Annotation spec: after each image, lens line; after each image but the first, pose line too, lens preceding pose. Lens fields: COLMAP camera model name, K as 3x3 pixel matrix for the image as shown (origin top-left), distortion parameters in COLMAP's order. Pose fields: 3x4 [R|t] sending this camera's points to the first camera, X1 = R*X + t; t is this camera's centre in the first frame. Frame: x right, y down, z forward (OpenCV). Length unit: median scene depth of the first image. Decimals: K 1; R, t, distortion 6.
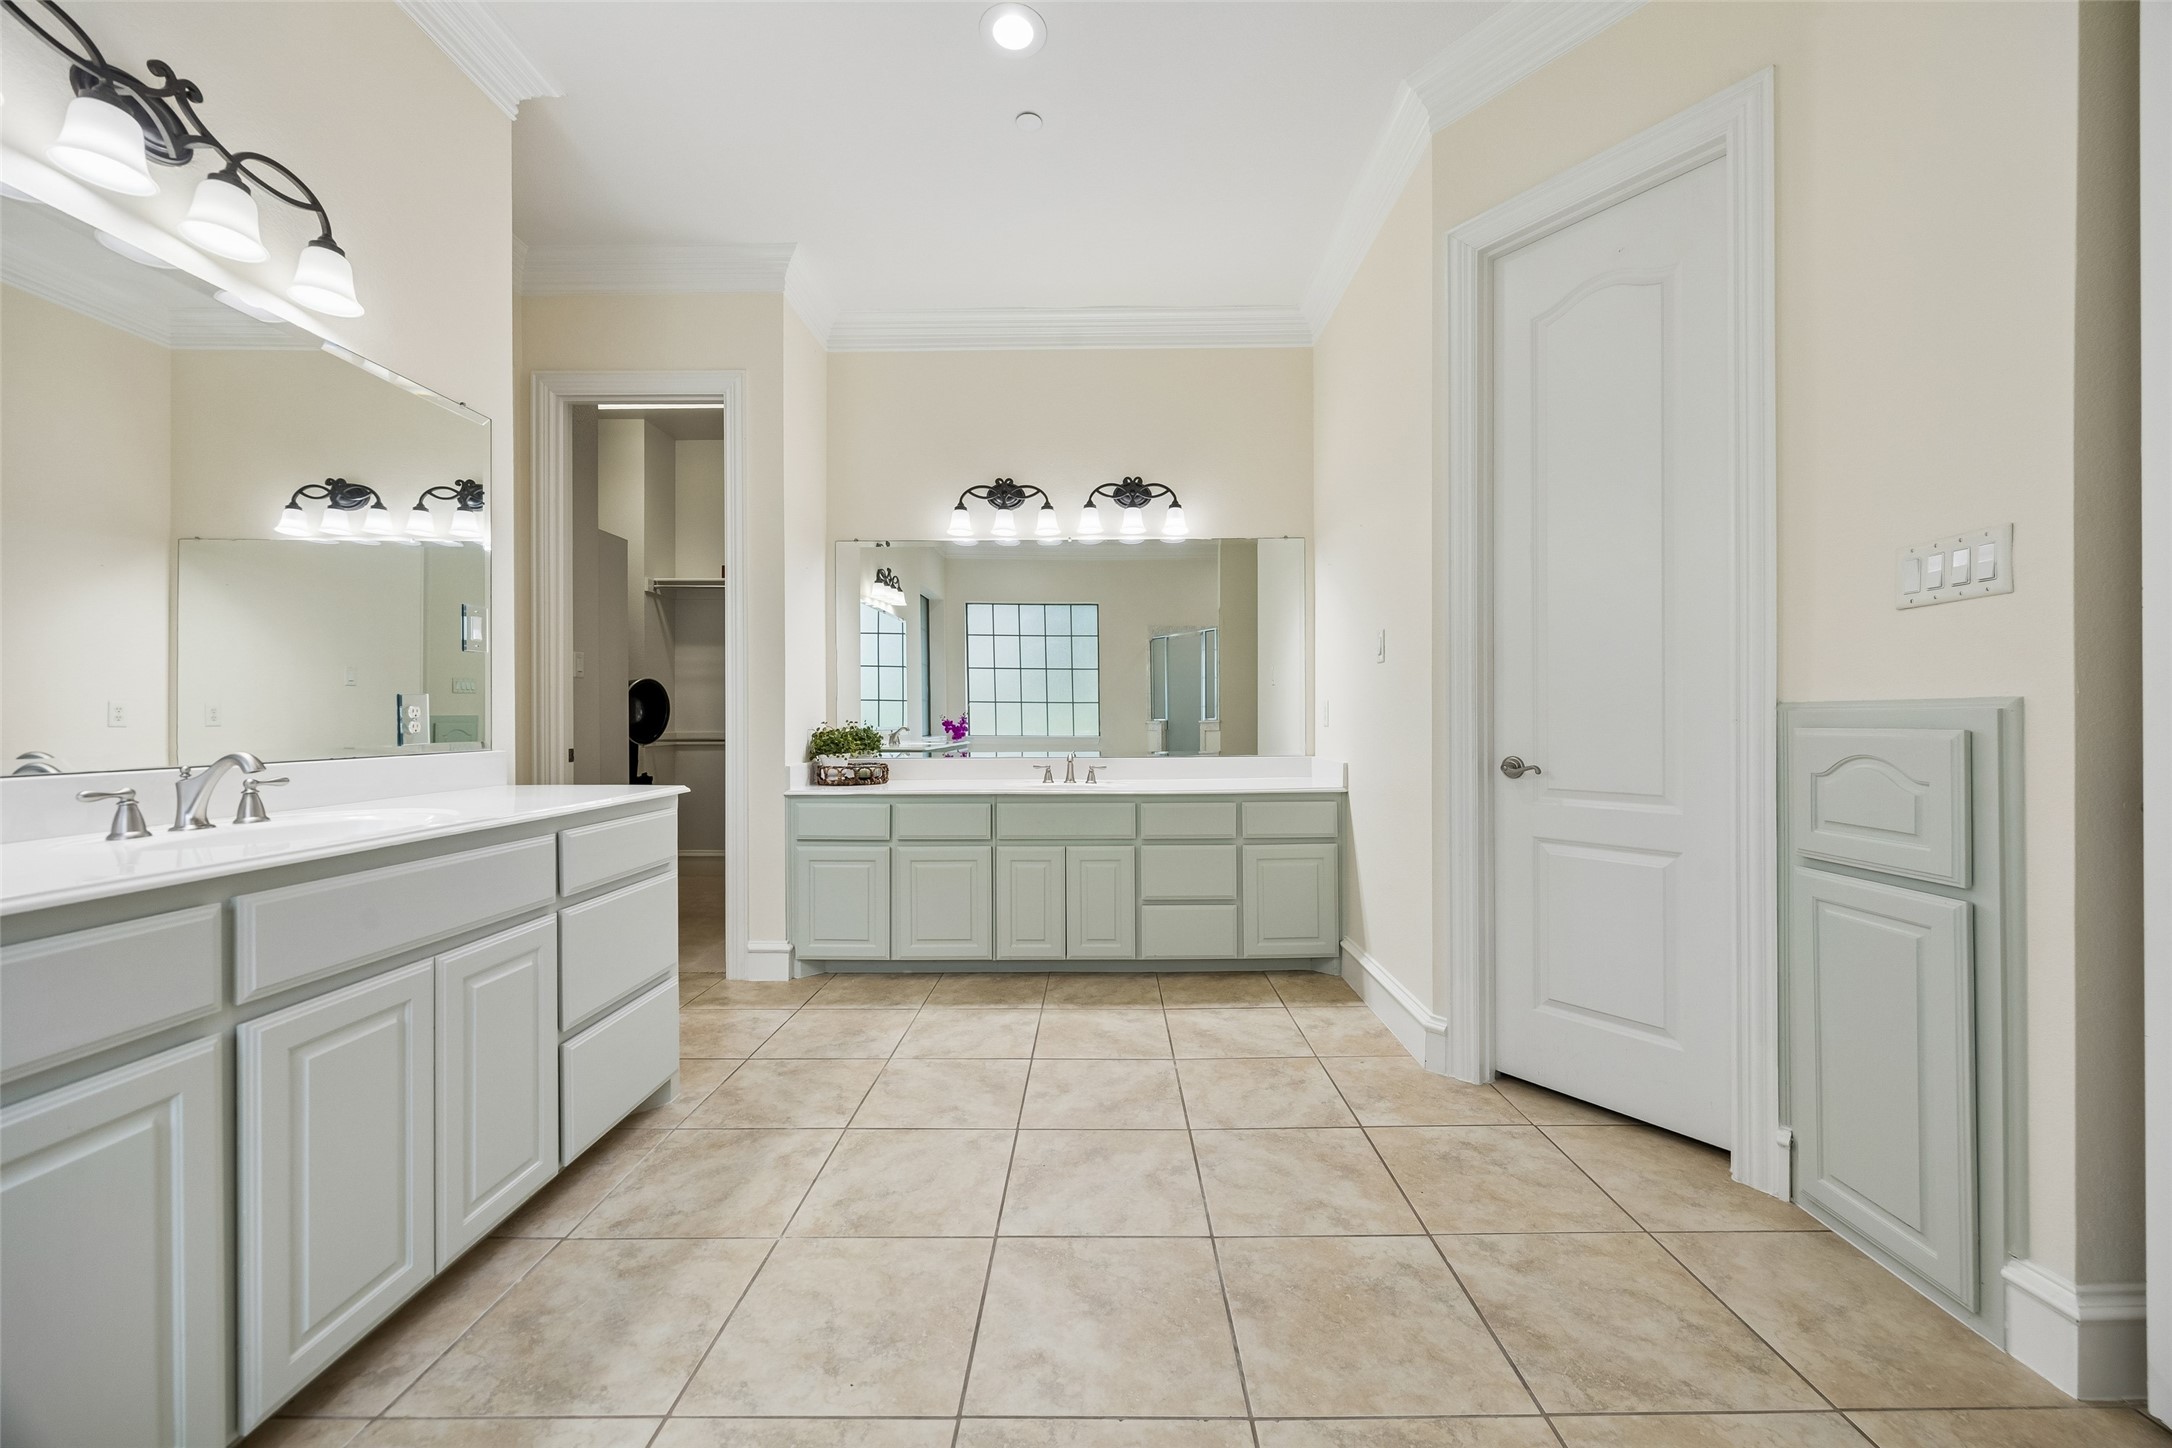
lens RADIAL K [[840.9, 0, 1100.1], [0, 840.9, 722.8], [0, 0, 1]] dist [0.000898, -0.000031]
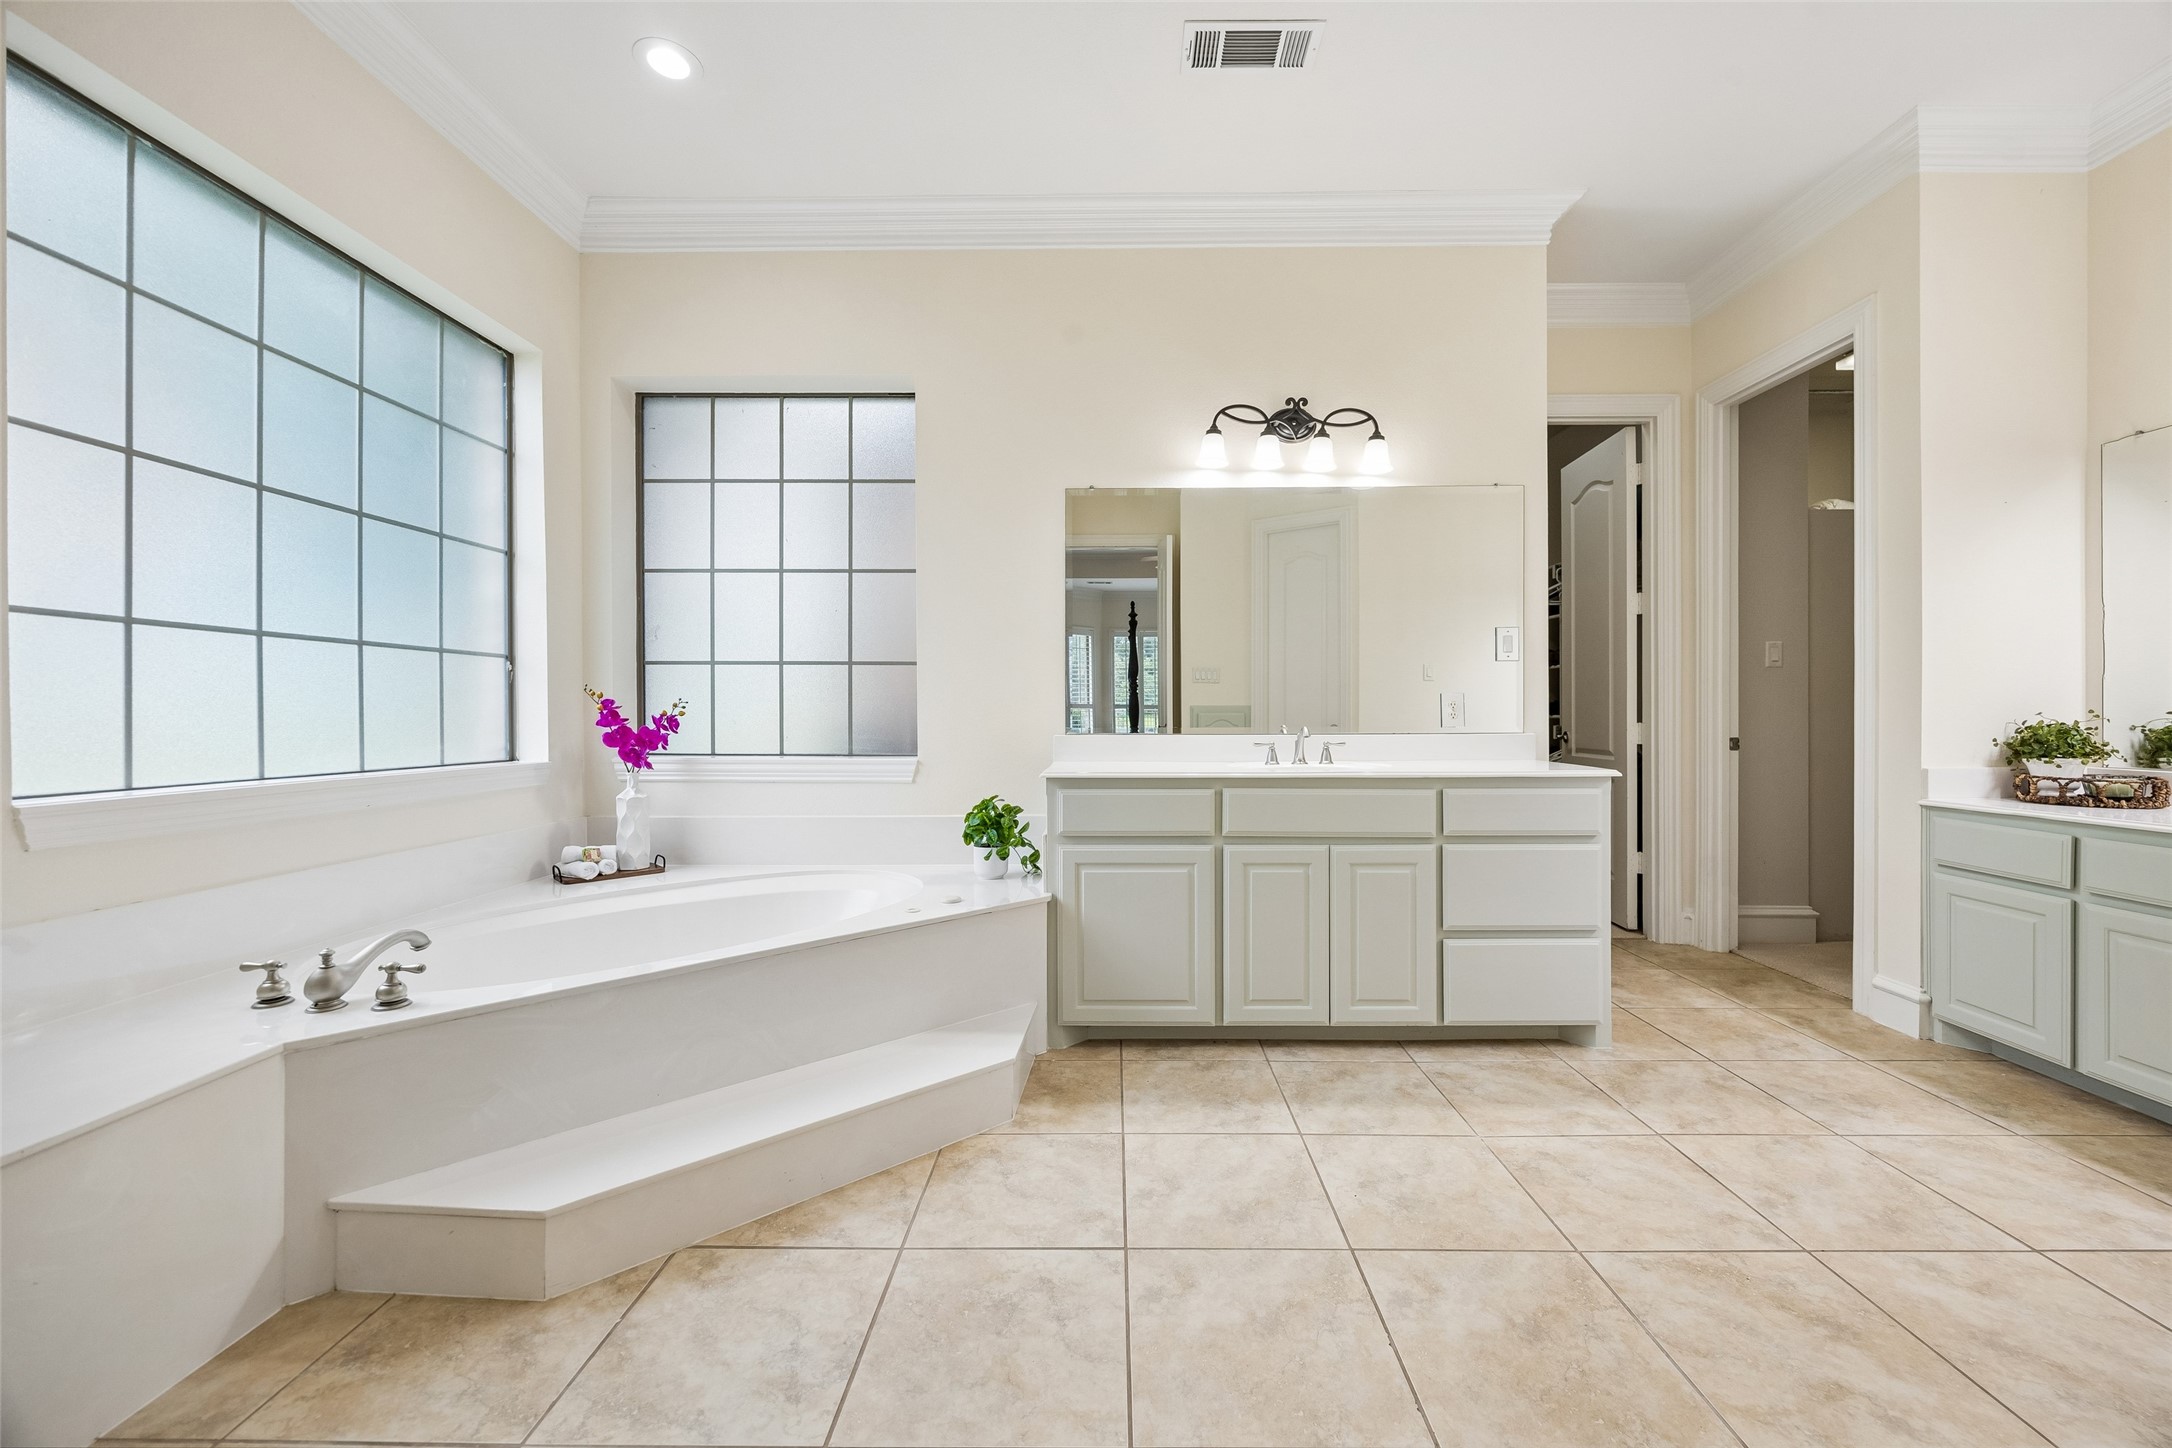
lens RADIAL K [[830.4, 0, 1096.5], [0, 830.4, 713.6], [0, 0, 1]] dist [0.000338, -0.000001]
pose [[-0.013879, 0.006409, -0.999883, 0.768213], [-0.002855, 0.999975, 0.006449, -0.005115], [0.999900, 0.002944, -0.013861, 0.430444]]
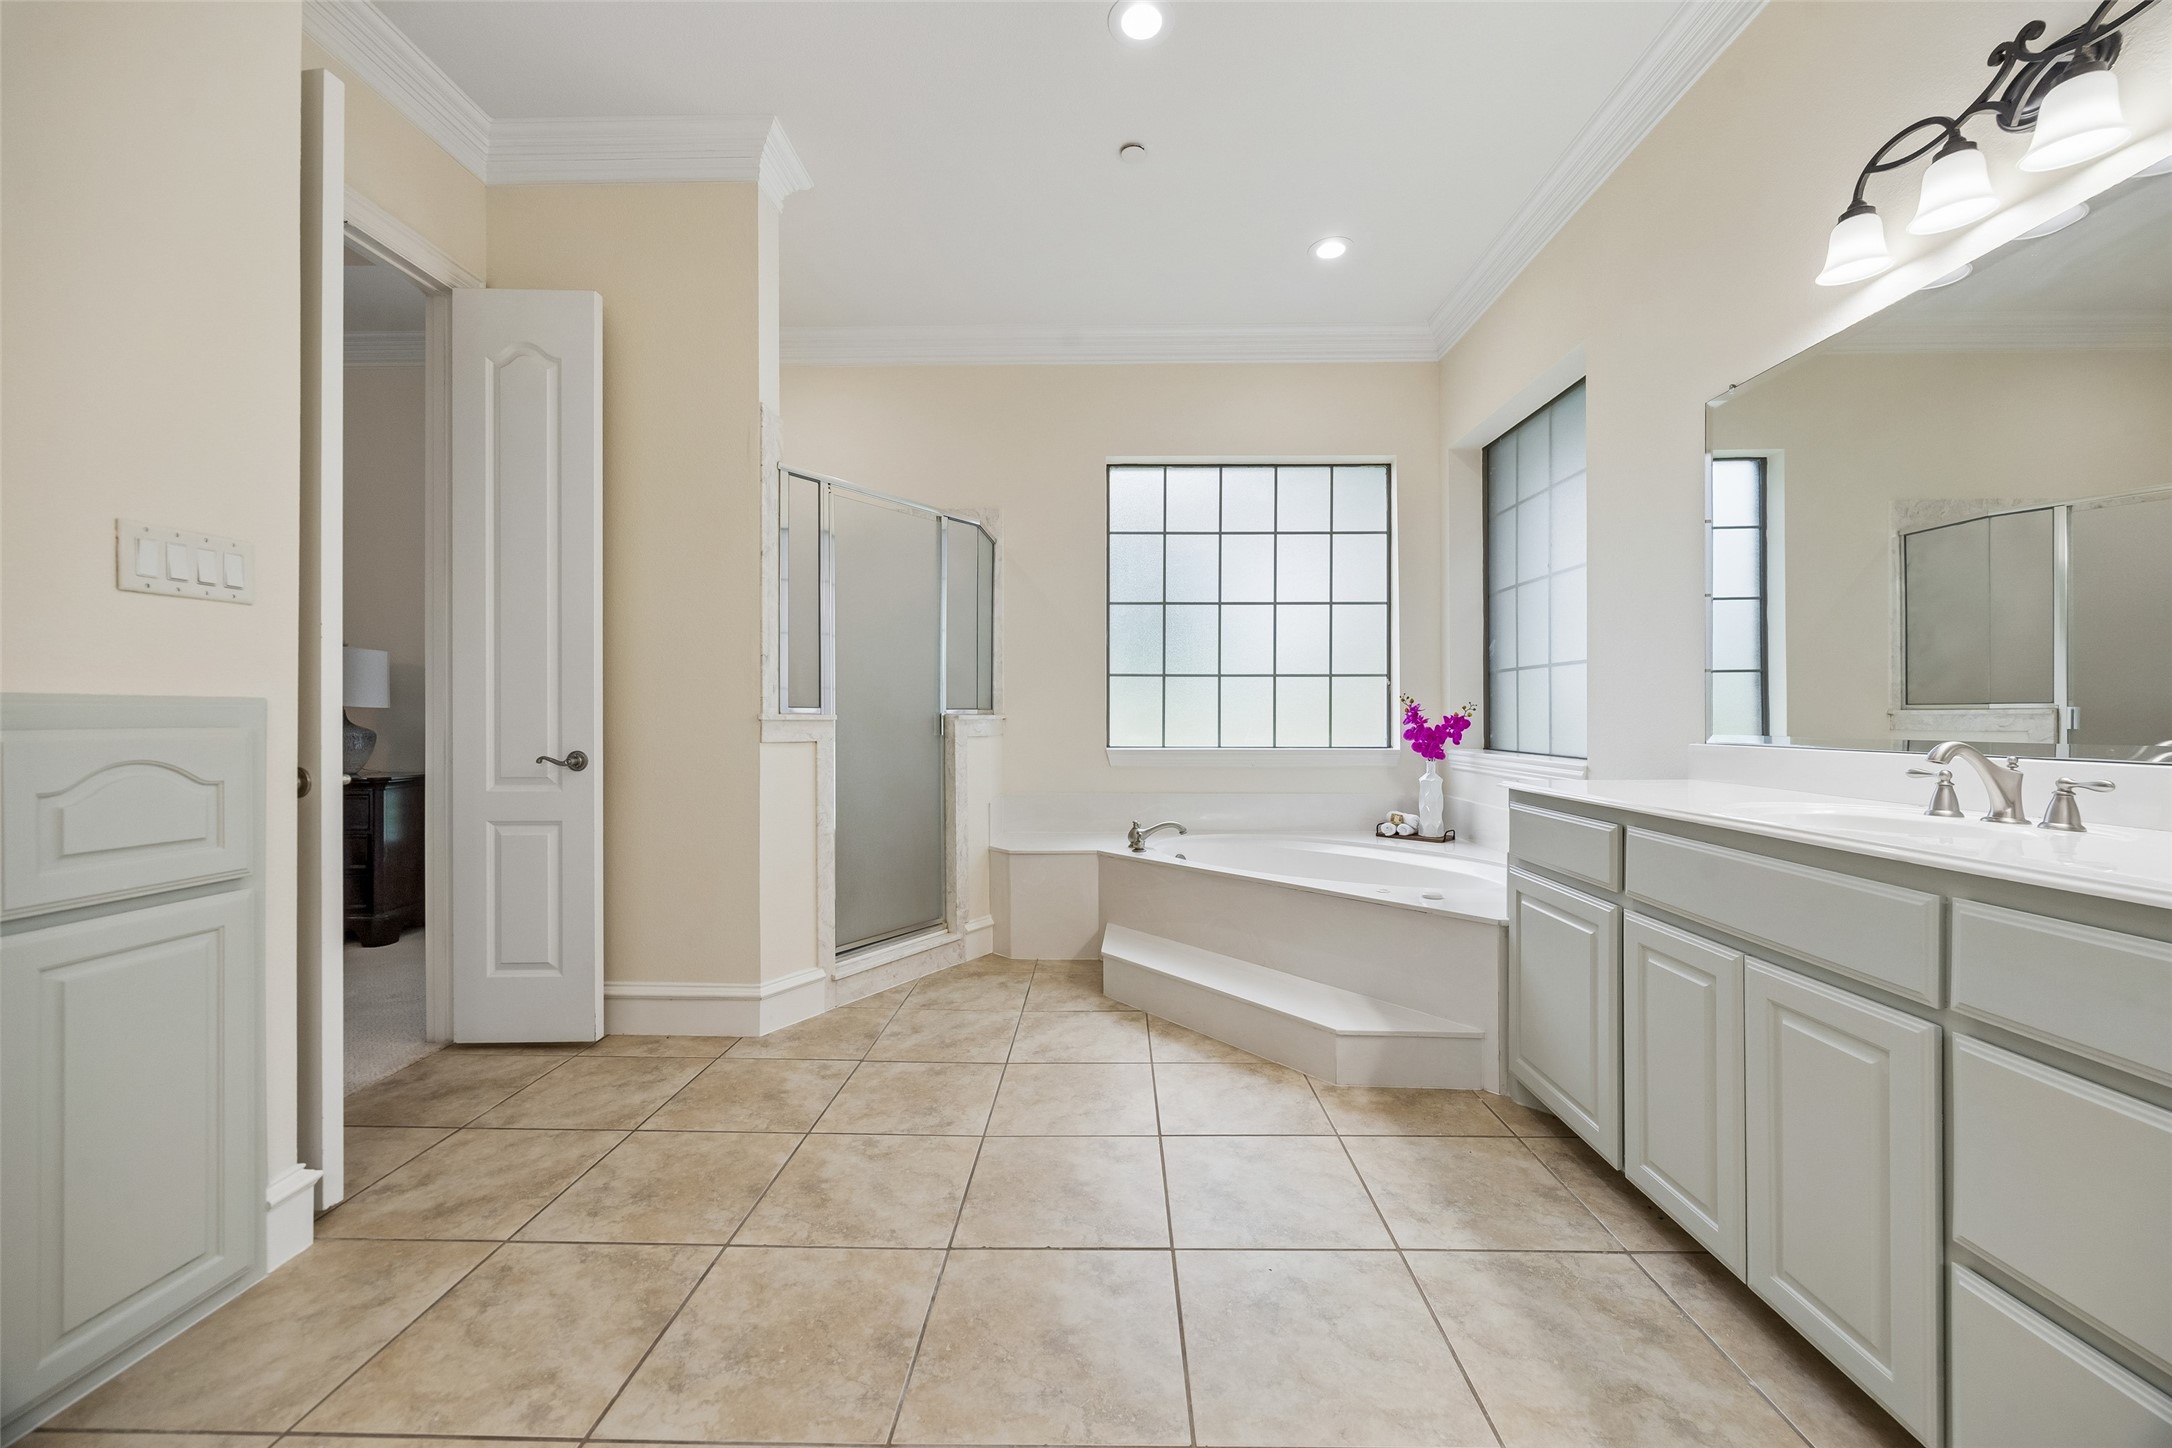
lens RADIAL K [[822.7, 0, 1108.2], [0, 822.7, 710.1], [0, 0, 1]] dist [0.000050, -0.000052]
pose [[-0.999949, 0.008282, 0.005857, -0.056768], [0.008261, 0.999959, -0.003574, -0.003004], [-0.005886, -0.003525, -0.999976, 1.572215]]
